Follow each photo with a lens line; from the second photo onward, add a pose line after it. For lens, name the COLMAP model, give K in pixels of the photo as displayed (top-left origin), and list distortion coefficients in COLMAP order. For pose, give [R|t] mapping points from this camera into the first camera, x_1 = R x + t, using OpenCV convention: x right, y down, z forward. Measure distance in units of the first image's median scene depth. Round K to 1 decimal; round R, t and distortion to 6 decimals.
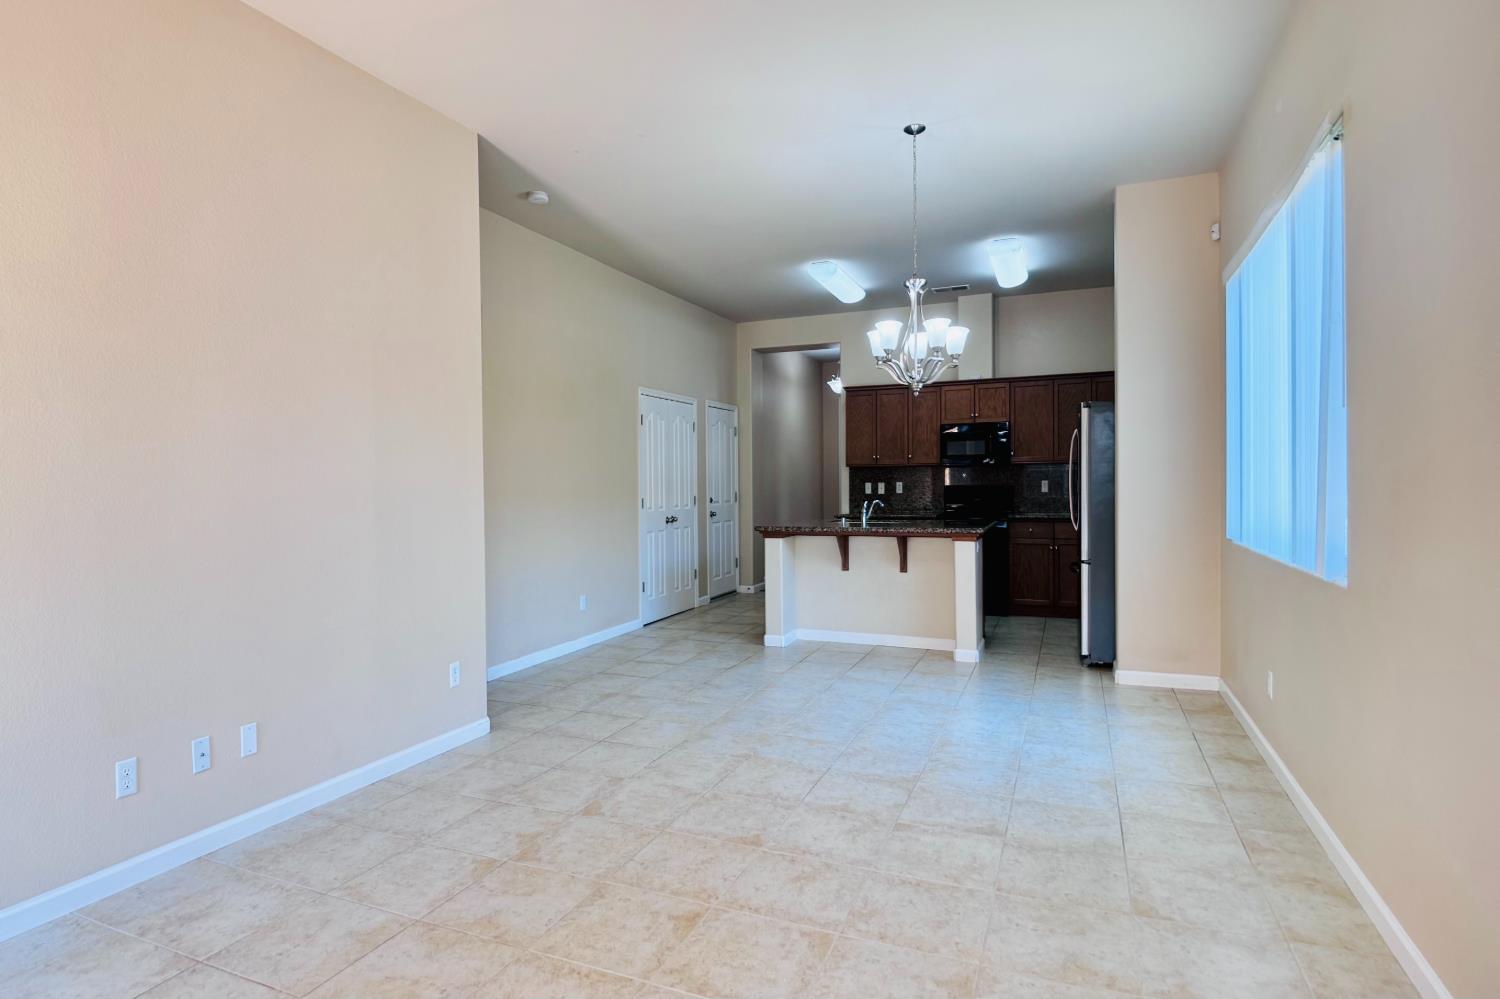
lens RADIAL K [[775.0, 0, 745.8], [0, 775.0, 491.2], [0, 0, 1]] dist [0.015473, -0.032605]
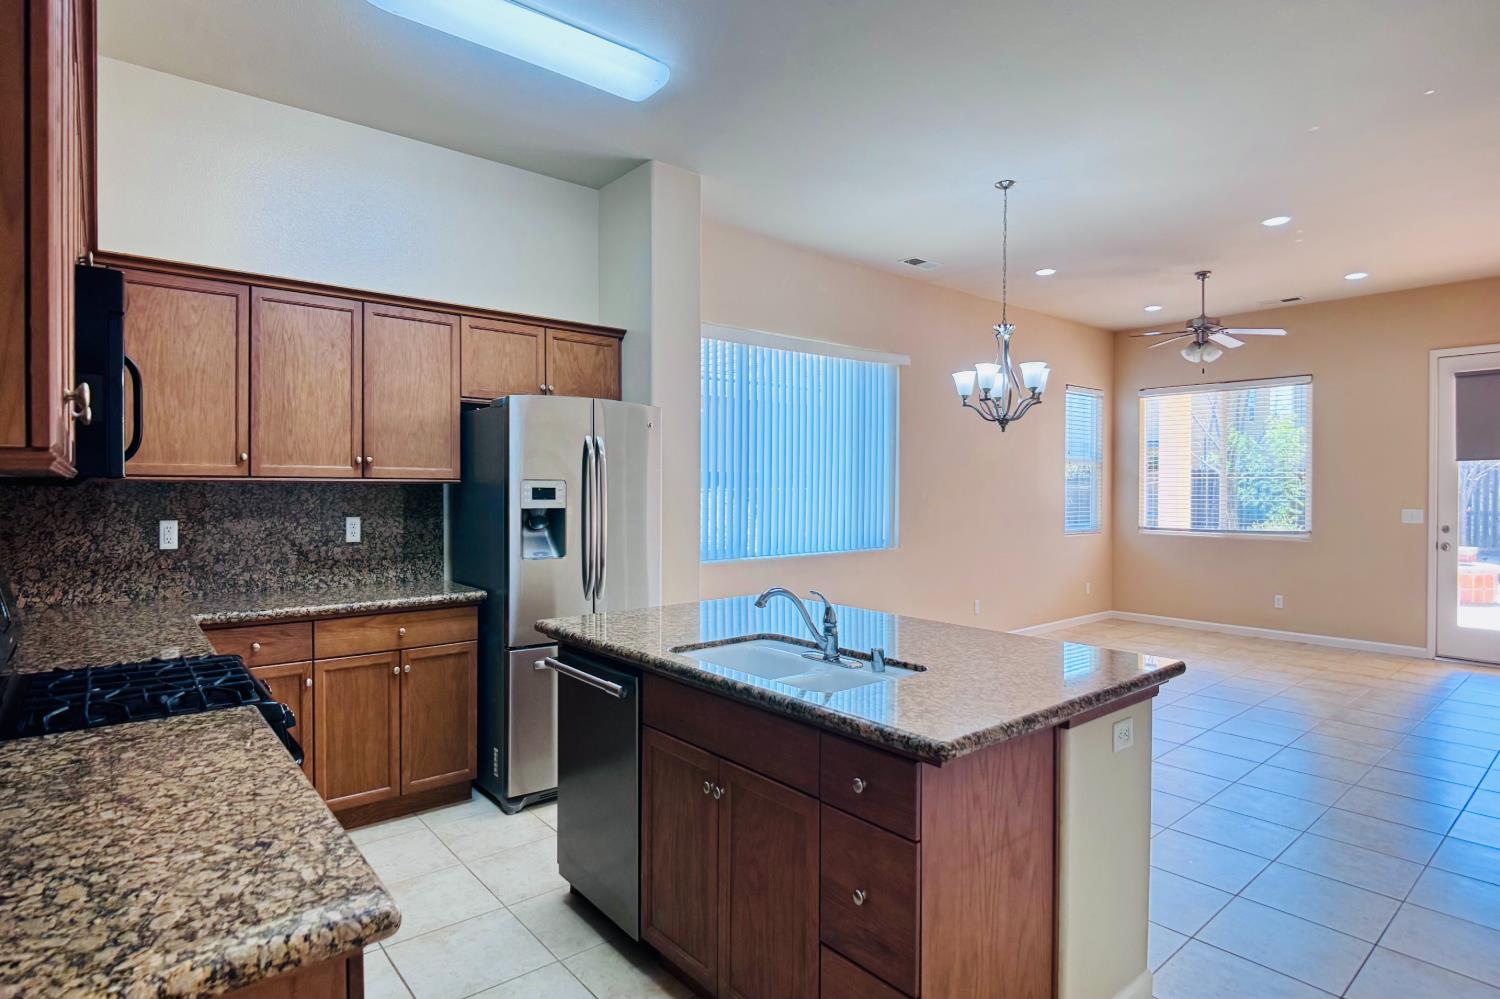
lens RADIAL K [[777.0, 0, 750.6], [0, 777.0, 491.5], [0, 0, 1]] dist [0.003820, -0.019815]
pose [[-0.890330, 0.004096, 0.455298, 0.022964], [0.012148, 0.999817, 0.014762, -0.033636], [-0.455155, 0.018674, -0.890217, 1.202731]]
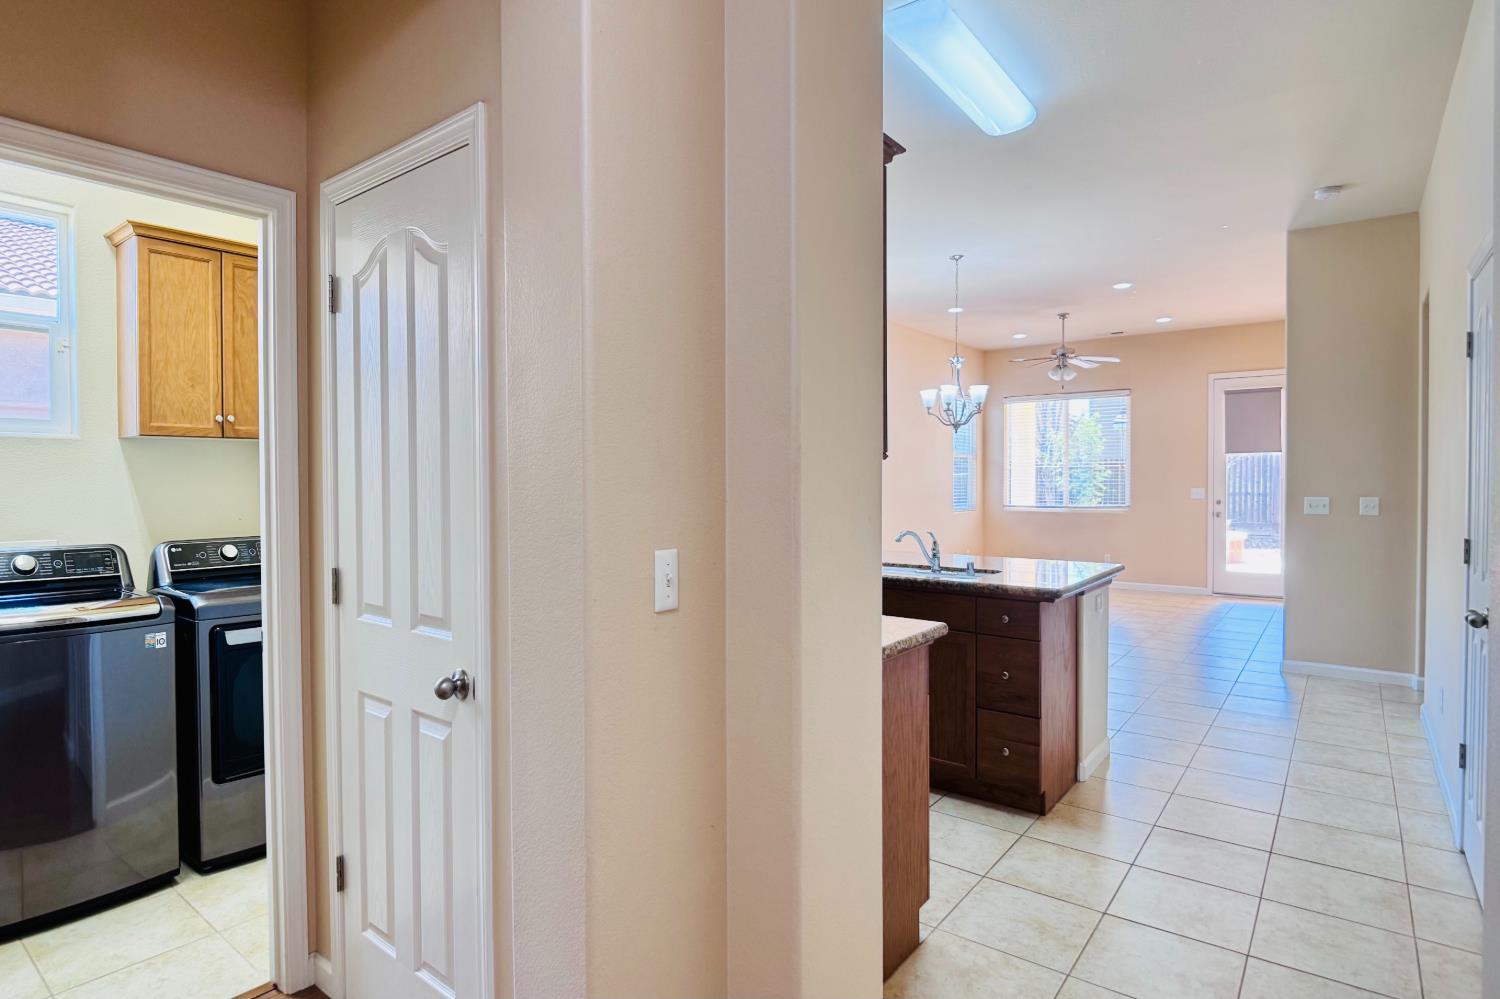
lens RADIAL K [[777.0, 0, 750.6], [0, 777.0, 491.5], [0, 0, 1]] dist [0.003820, -0.019815]
pose [[-0.966592, 0.008912, 0.256165, 0.124372], [0.016873, 0.999440, 0.028896, -0.033659], [-0.255764, 0.032253, -0.966201, 1.456862]]
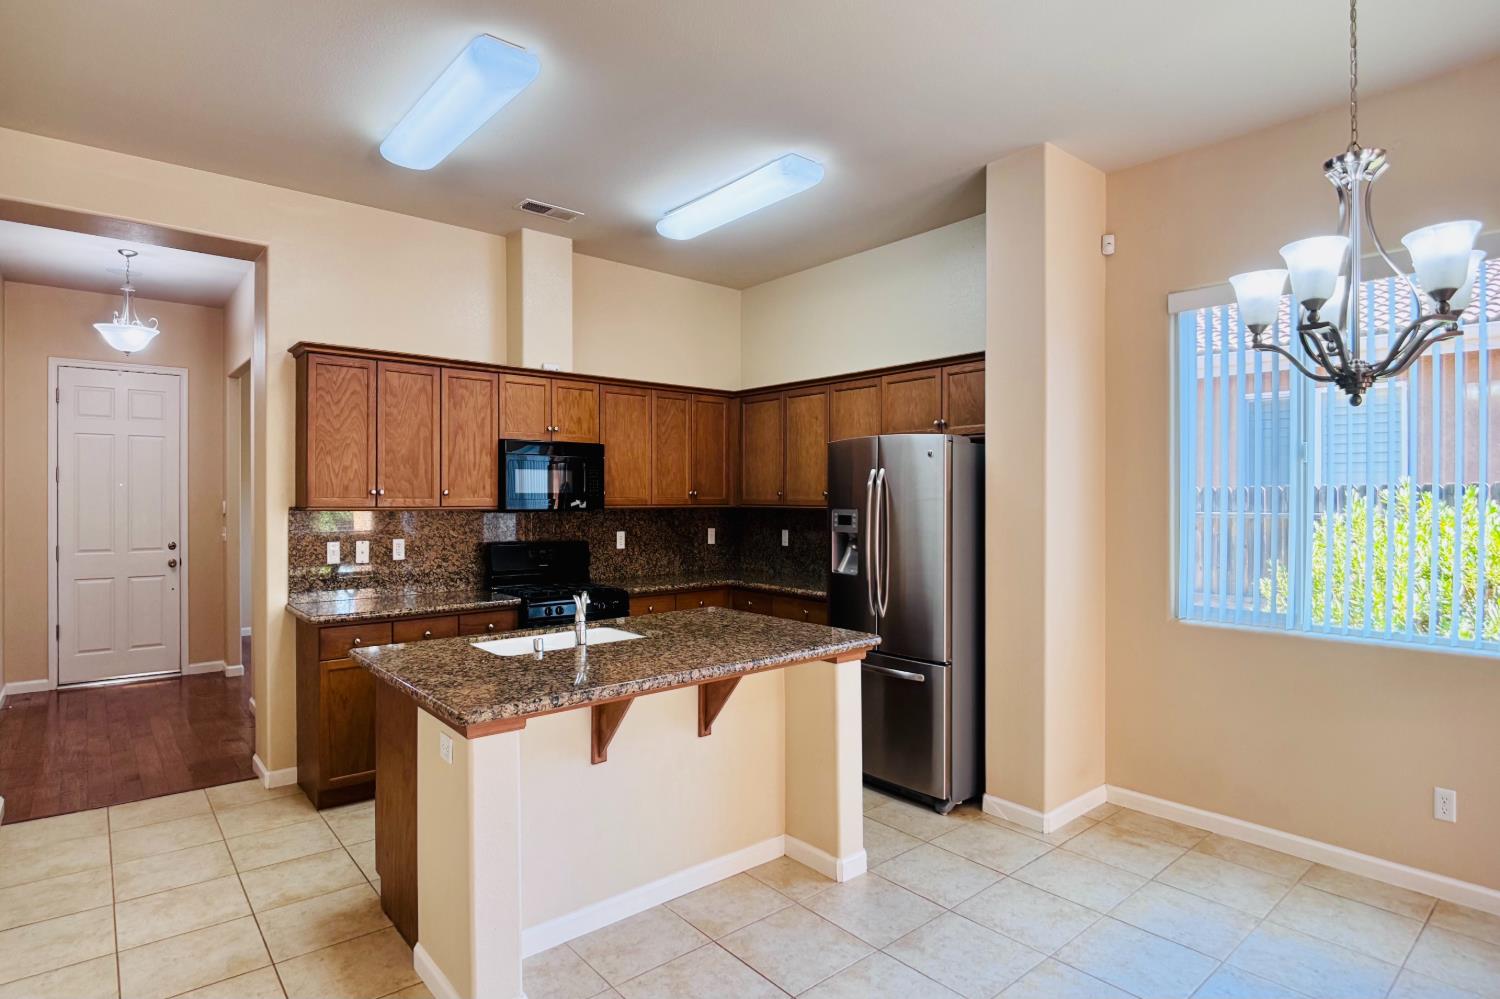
lens RADIAL K [[777.0, 0, 750.6], [0, 777.0, 491.5], [0, 0, 1]] dist [0.003820, -0.019815]
pose [[0.454511, 0.016004, 0.890597, -0.197030], [0.007521, 0.999734, -0.021803, -0.036146], [-0.890709, 0.016608, 0.454270, 0.629024]]
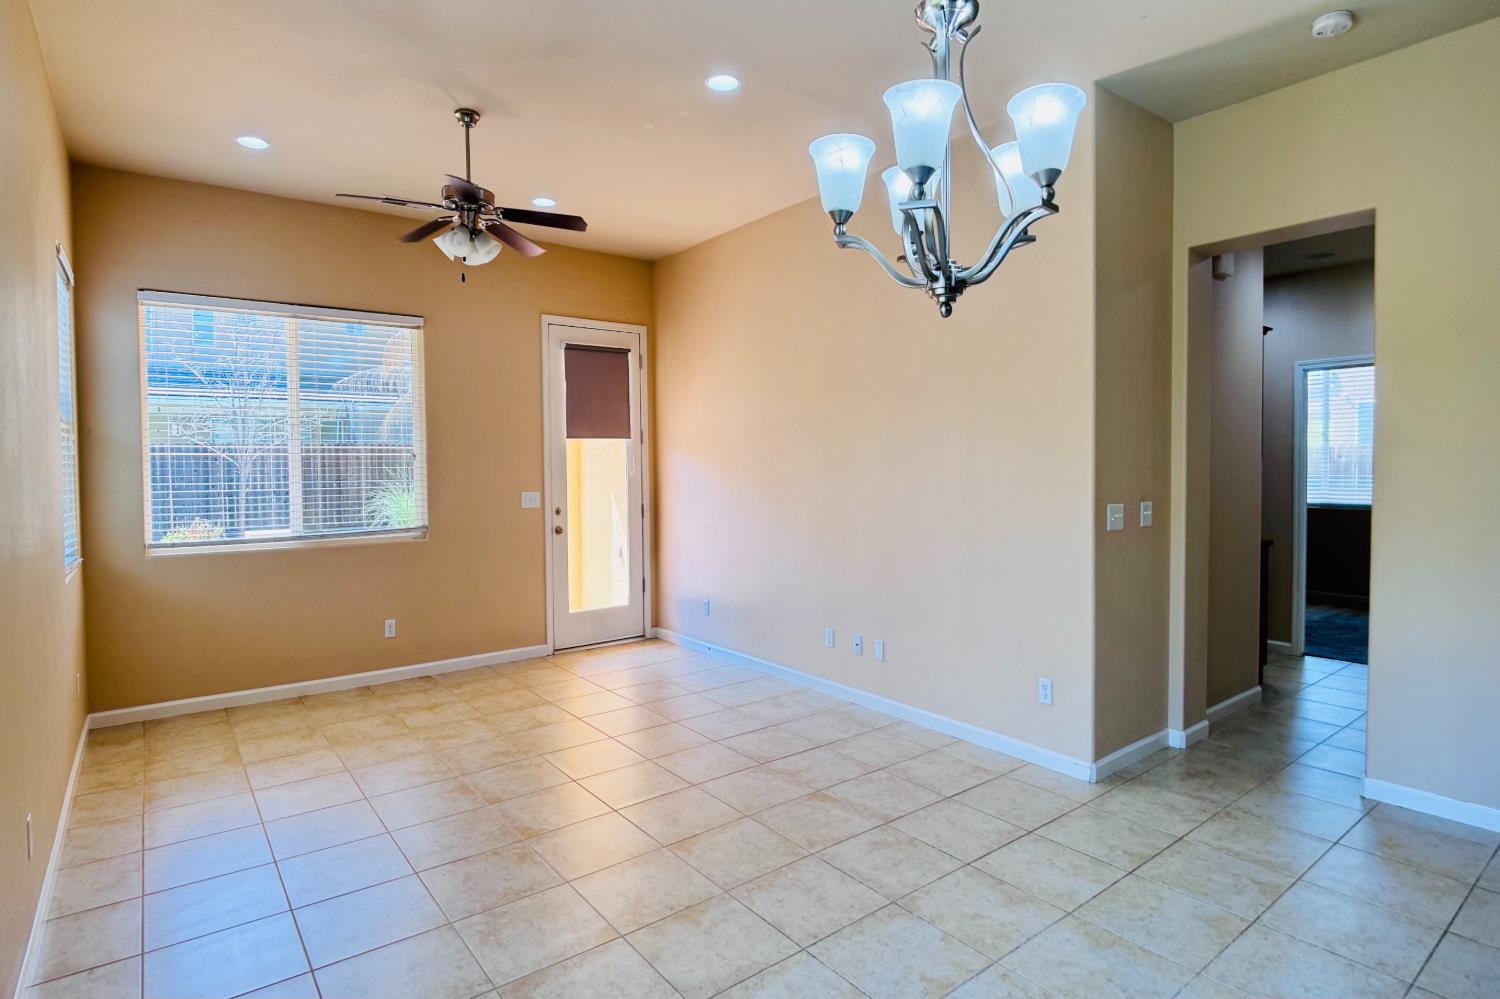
lens RADIAL K [[777.0, 0, 750.6], [0, 777.0, 491.5], [0, 0, 1]] dist [0.003820, -0.019815]
pose [[-0.493717, 0.045571, -0.868428, 0.335973], [0.002239, 0.998689, 0.051134, -0.030896], [0.869620, 0.023301, -0.493172, 0.627804]]
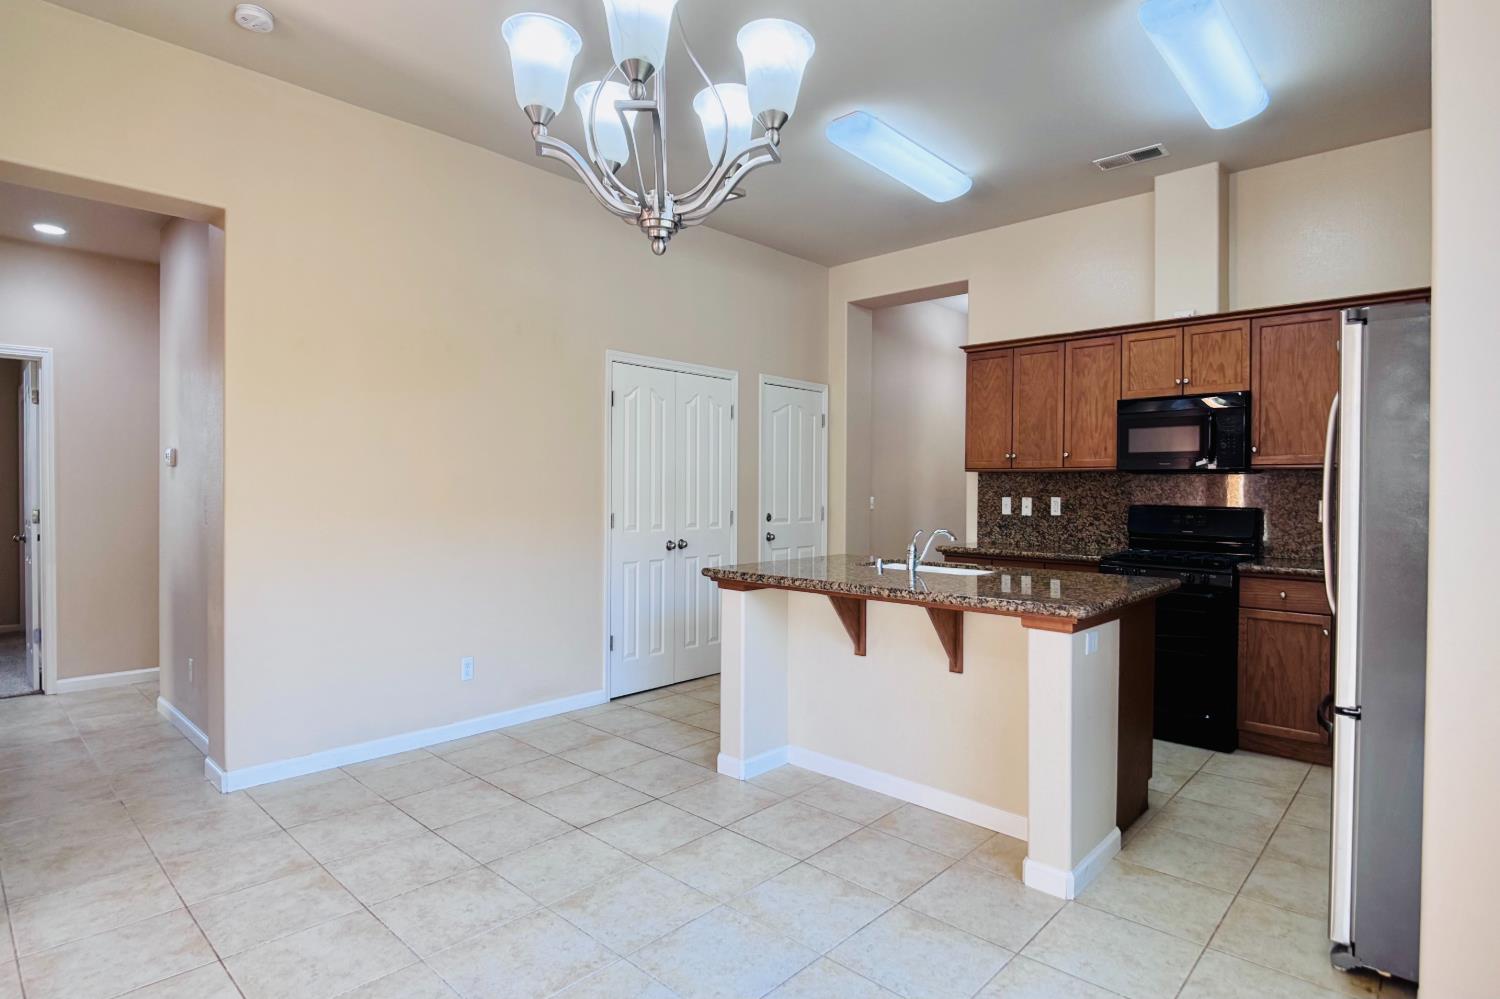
lens RADIAL K [[777.0, 0, 750.6], [0, 777.0, 491.5], [0, 0, 1]] dist [0.003820, -0.019815]
pose [[0.937869, 0.018061, -0.346519, 0.214231], [-0.021736, 0.999741, -0.006724, -0.008093], [0.346308, 0.013838, 0.938019, 0.393696]]
